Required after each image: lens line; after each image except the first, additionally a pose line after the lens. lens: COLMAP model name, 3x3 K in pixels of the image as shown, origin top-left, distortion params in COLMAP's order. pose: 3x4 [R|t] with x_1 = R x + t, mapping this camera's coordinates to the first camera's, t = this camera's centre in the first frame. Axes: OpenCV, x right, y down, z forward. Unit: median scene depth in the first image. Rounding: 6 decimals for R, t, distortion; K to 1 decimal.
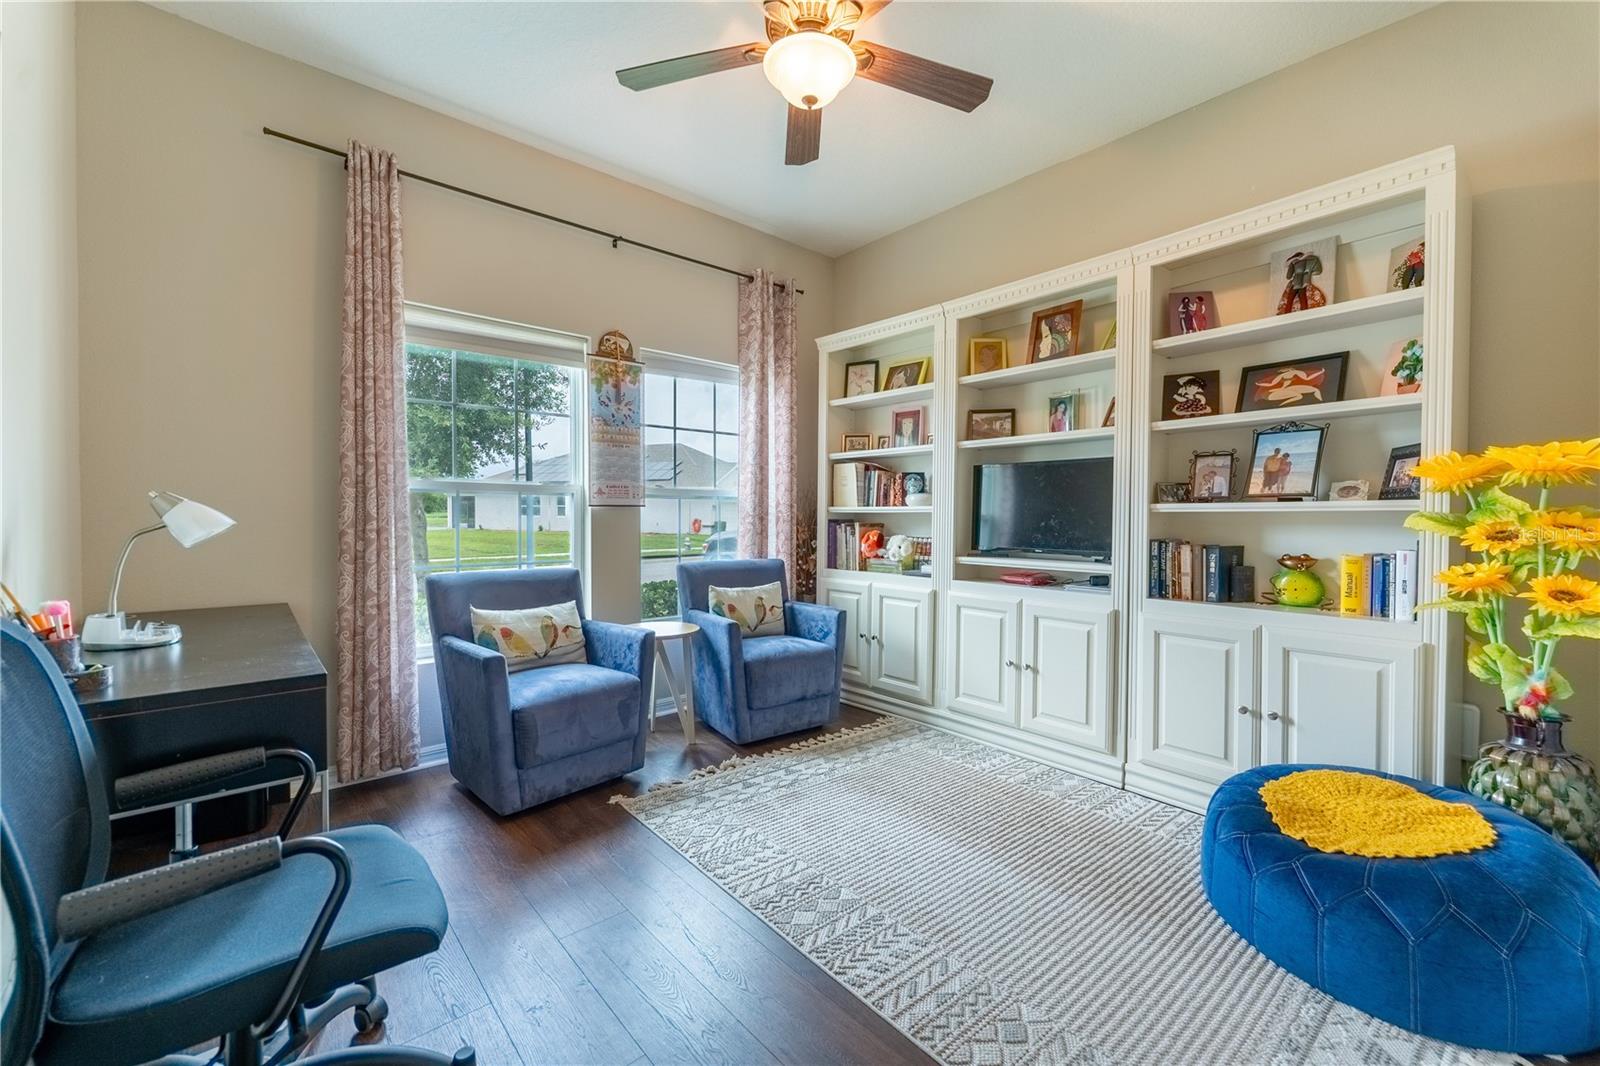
lens RADIAL K [[649.7, 0, 811.6], [0, 649.7, 526.5], [0, 0, 1]] dist [0.000239, -0.000403]
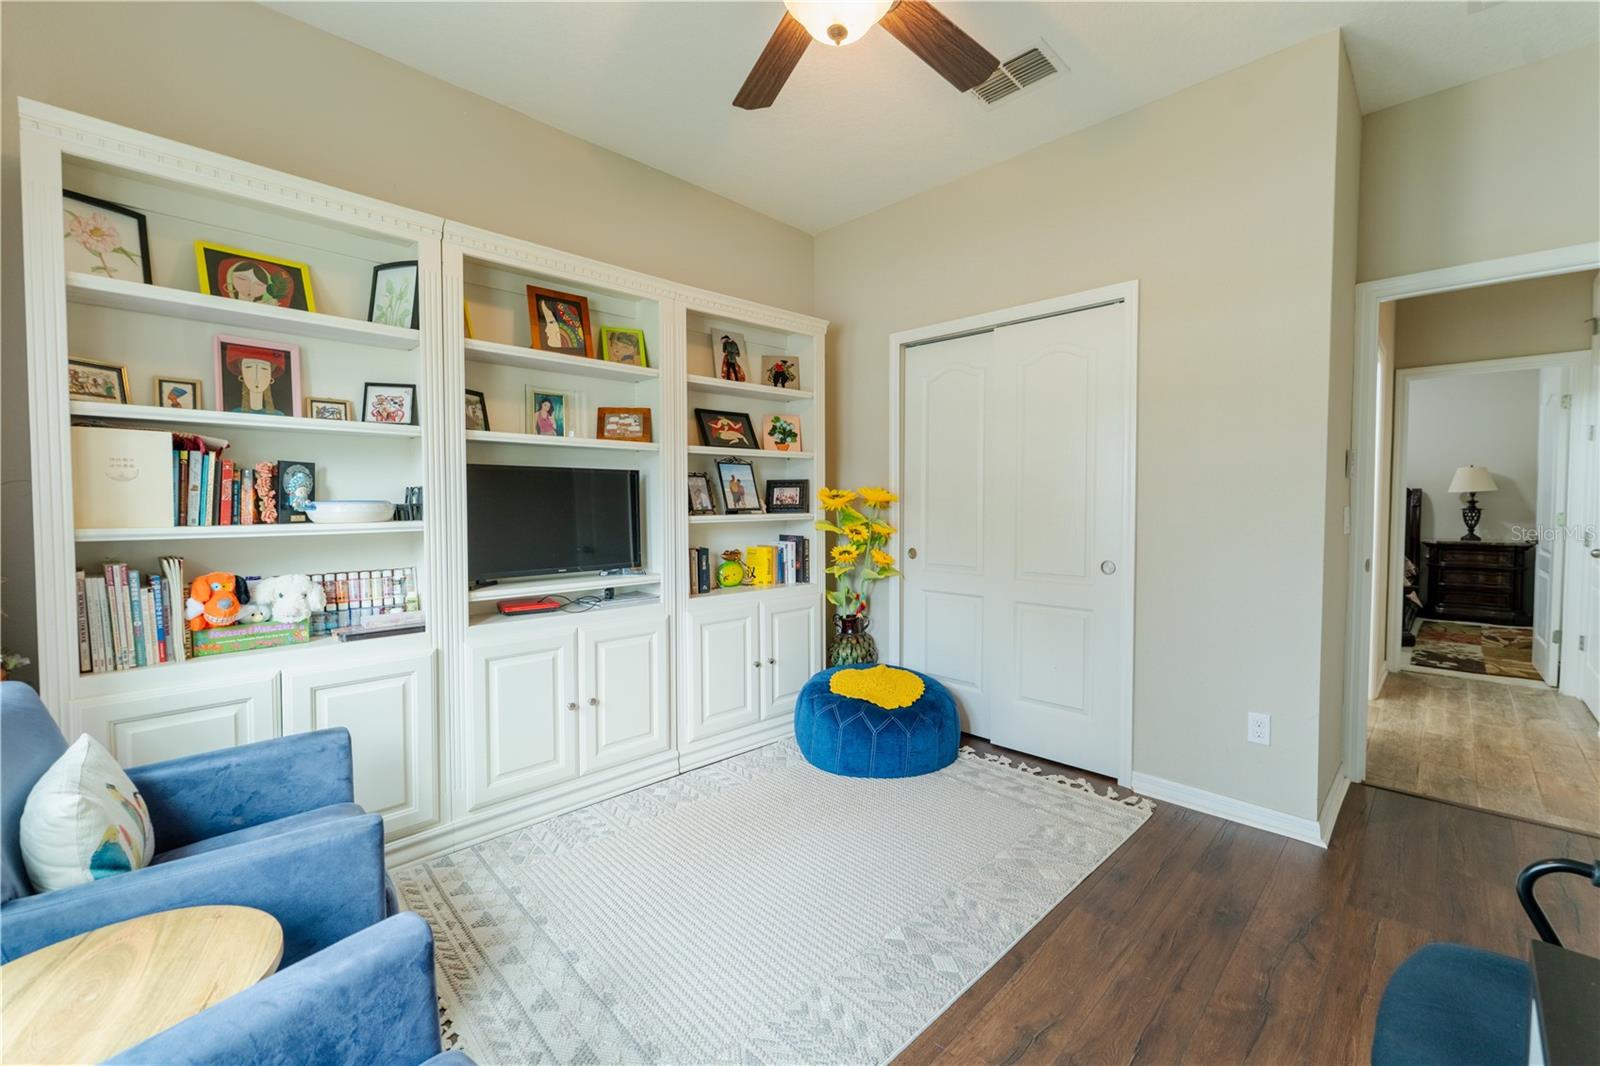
lens RADIAL K [[652.2, 0, 812.8], [0, 652.2, 527.2], [0, 0, 1]] dist [-0.001123, -0.000443]
pose [[-0.064655, -0.041193, 0.997057, -0.613616], [0.020922, 0.998872, 0.042625, -0.057431], [-0.997688, 0.023617, -0.063720, 0.817301]]
